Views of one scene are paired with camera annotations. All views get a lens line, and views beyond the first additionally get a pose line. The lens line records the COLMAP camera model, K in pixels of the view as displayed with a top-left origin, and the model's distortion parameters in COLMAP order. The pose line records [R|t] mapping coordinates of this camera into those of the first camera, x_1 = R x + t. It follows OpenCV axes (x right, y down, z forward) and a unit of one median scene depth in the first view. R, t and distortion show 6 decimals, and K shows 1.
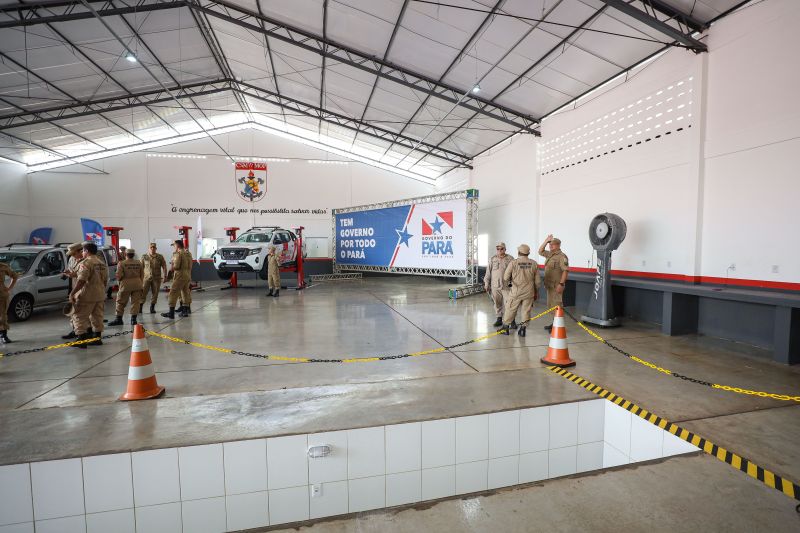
lens RADIAL K [[376.0, 0, 400.0], [0, 376.0, 266.5], [0, 0, 1]] dist [-0.045219, 0.017907]
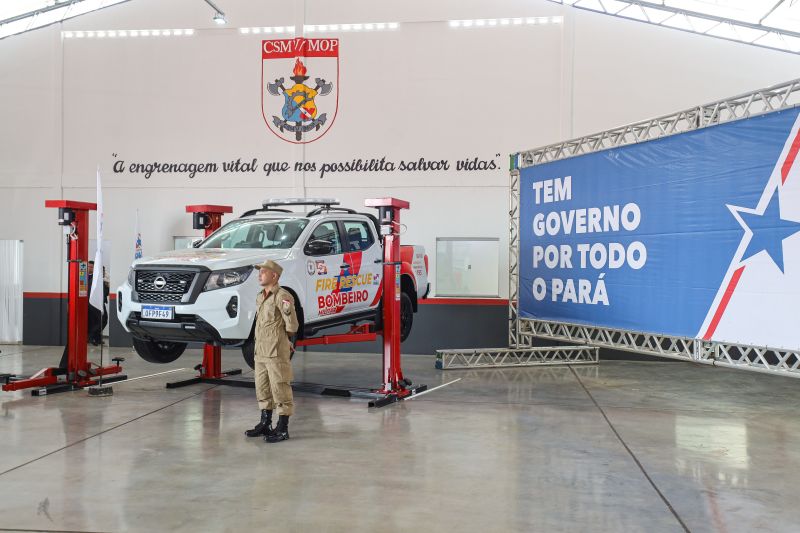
lens RADIAL K [[769.4, 0, 400.0], [0, 769.4, 266.5], [0, 0, 1]] dist [0.037923, -0.002580]
pose [[0.935352, 0.012926, -0.353481, -0.029782], [-0.031047, 0.998475, -0.045642, -0.018375], [0.352352, 0.053666, 0.934328, 0.342390]]
